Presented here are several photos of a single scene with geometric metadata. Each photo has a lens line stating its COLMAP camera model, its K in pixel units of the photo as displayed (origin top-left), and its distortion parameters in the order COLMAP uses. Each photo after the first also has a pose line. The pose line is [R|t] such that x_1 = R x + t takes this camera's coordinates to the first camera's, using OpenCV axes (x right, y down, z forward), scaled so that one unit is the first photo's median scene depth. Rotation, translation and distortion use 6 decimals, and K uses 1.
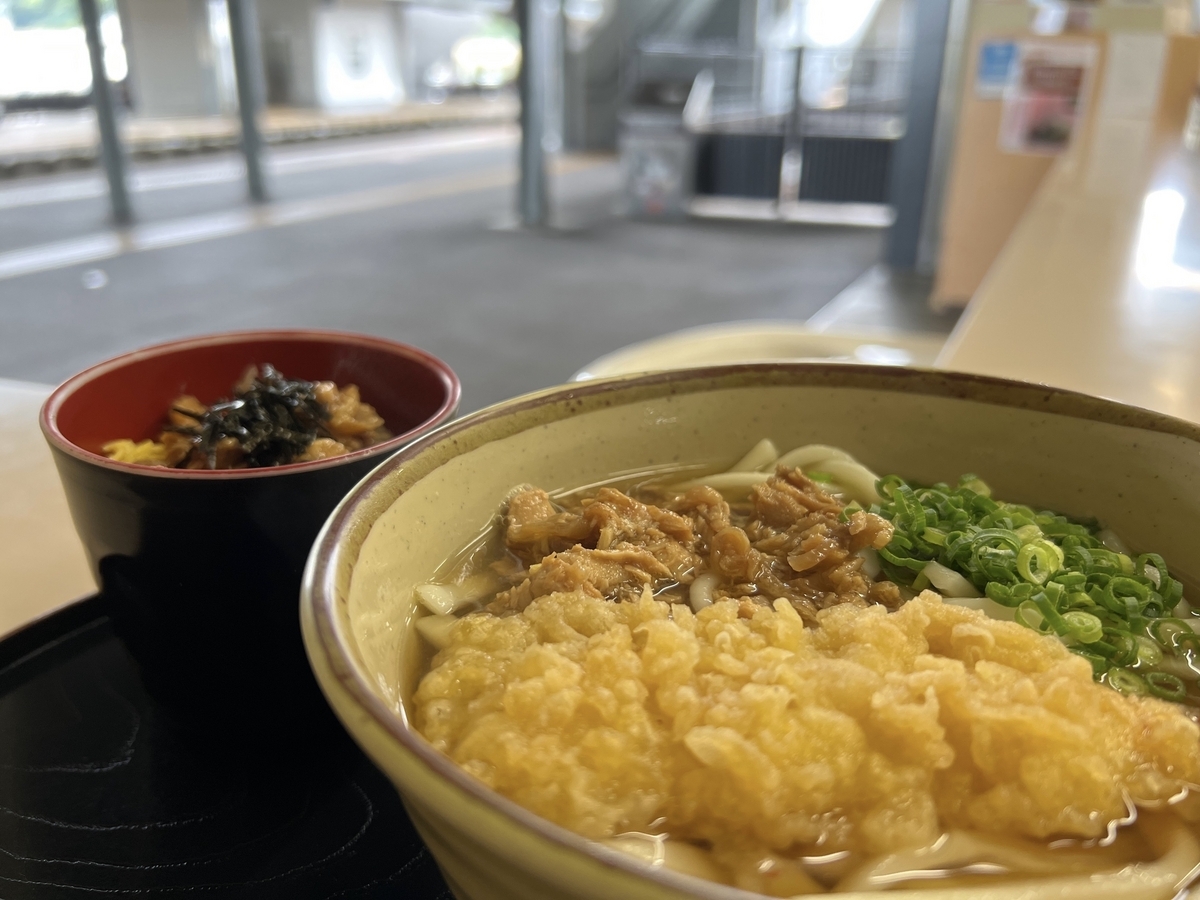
lens RADIAL K [[939.8, 0, 600.0], [0, 939.8, 450.0], [0, 0, 1]] dist [0.008395, -0.090567]
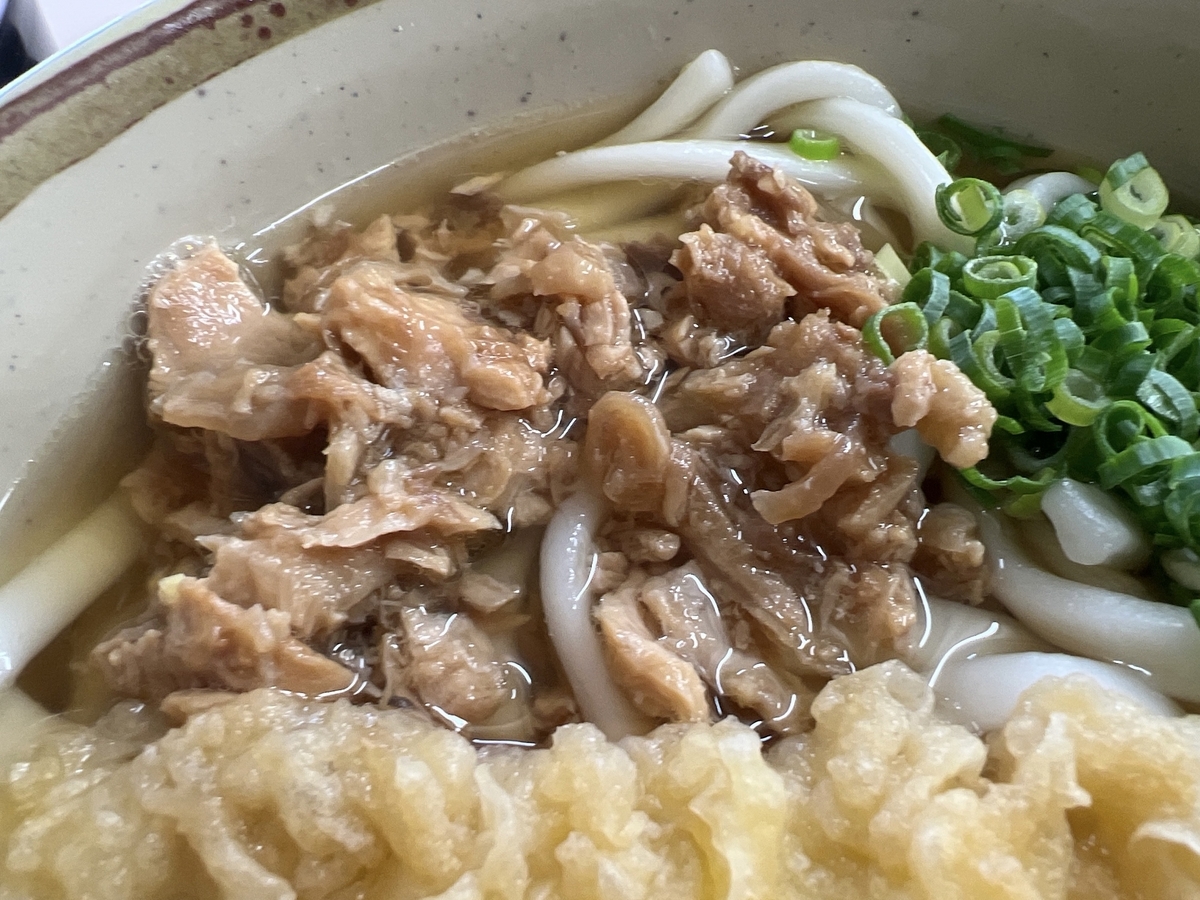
lens RADIAL K [[905.1, 0, 600.0], [0, 905.1, 450.0], [0, 0, 1]] dist [-0.005021, -0.004839]
pose [[0.995855, -0.075477, 0.050752, 0.112128], [0.030167, 0.800509, 0.598561, -0.168910], [-0.085805, -0.594549, 0.799468, 0.703307]]
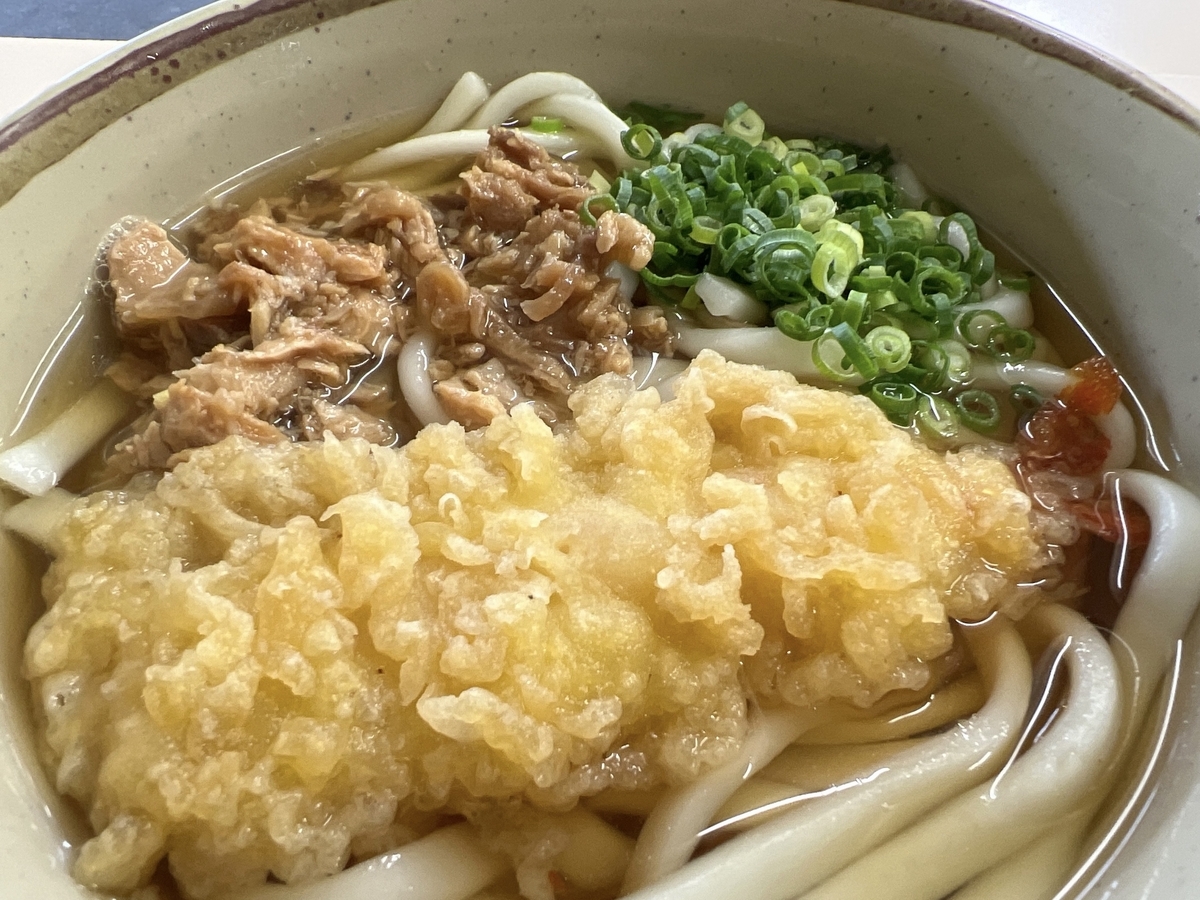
lens RADIAL K [[906.4, 0, 600.0], [0, 906.4, 450.0], [0, 0, 1]] dist [-0.004303, -0.002038]
pose [[0.954582, -0.221897, 0.198834, 0.096635], [0.089414, 0.849933, 0.519248, -0.156836], [-0.284215, -0.477886, 0.831172, 0.354199]]
